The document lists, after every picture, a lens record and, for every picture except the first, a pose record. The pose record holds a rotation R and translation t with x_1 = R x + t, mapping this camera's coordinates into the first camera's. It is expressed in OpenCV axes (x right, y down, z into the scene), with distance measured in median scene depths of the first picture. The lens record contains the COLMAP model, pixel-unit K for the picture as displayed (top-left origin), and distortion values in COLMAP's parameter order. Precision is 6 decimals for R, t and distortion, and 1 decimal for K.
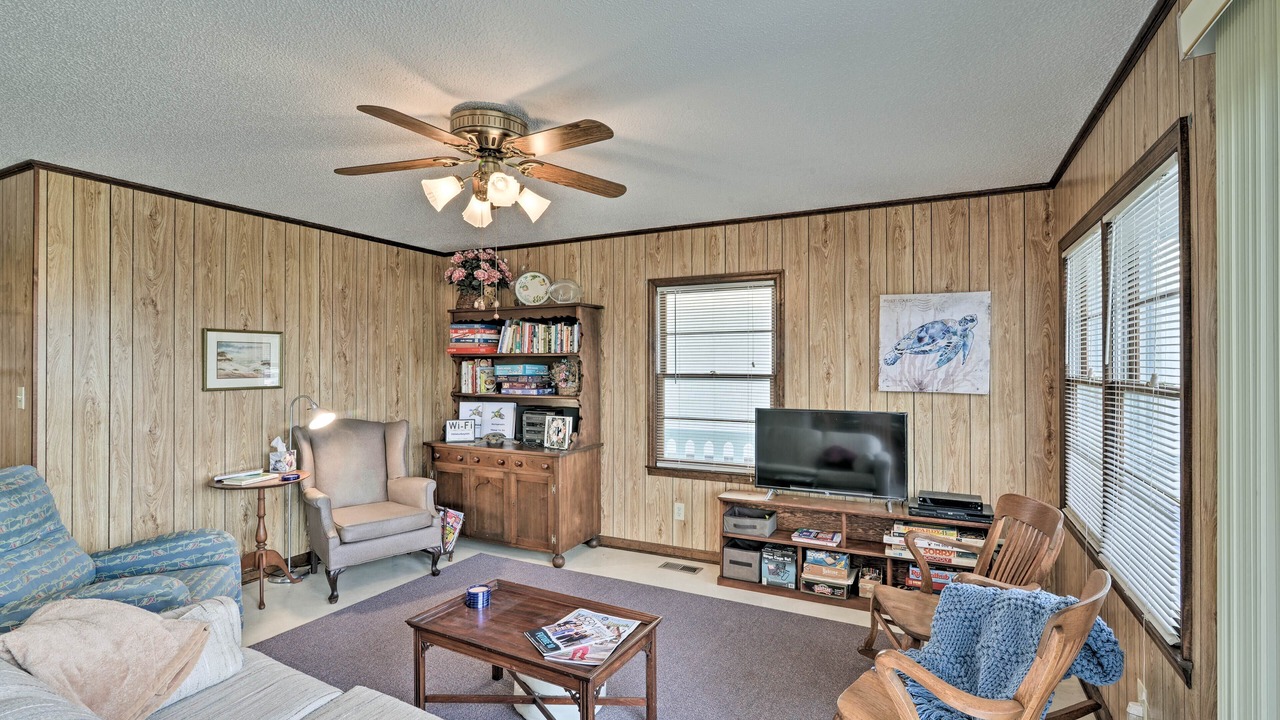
lens RADIAL K [[588.9, 0, 643.5], [0, 588.9, 363.5], [0, 0, 1]] dist [0.000713, 0.000036]
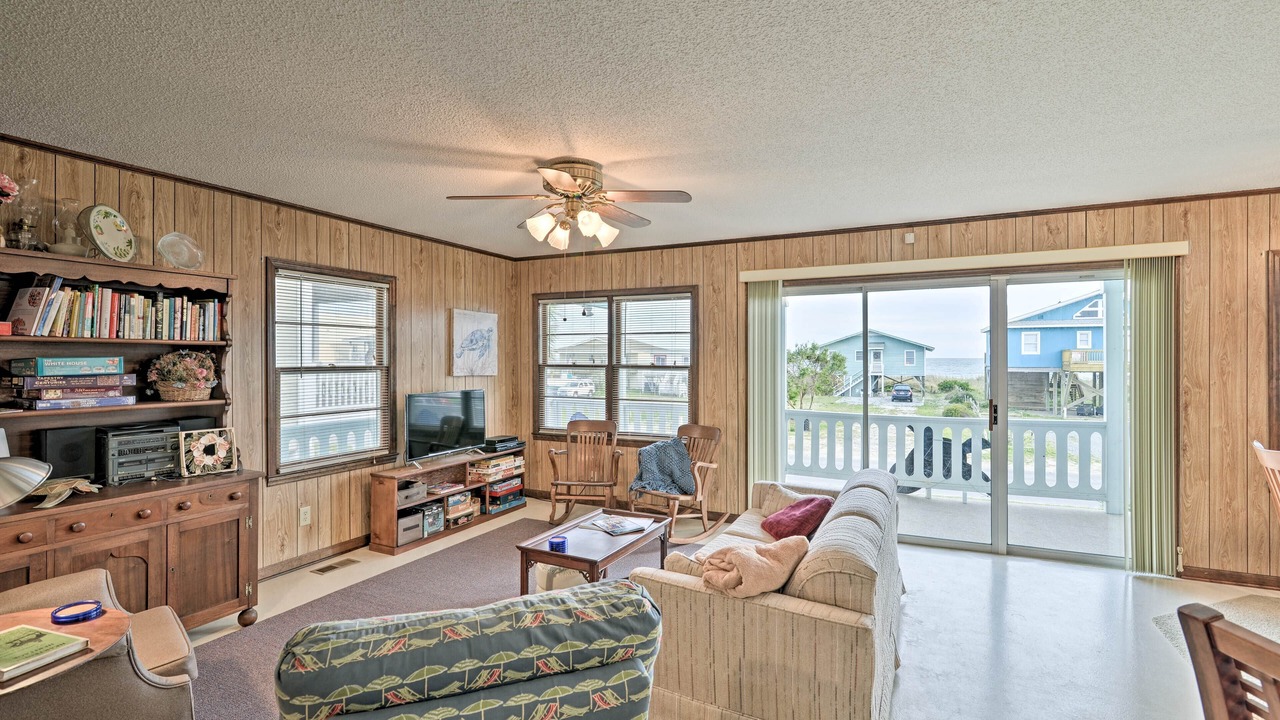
lens RADIAL K [[587.9, 0, 640.0], [0, 587.9, 360.0], [0, 0, 1]] dist [0.000113, -0.000052]
pose [[-0.014271, -0.005164, 0.999885, -0.920968], [-0.005681, 0.999971, 0.005083, -0.001955], [-0.999882, -0.005608, -0.014300, 0.516445]]
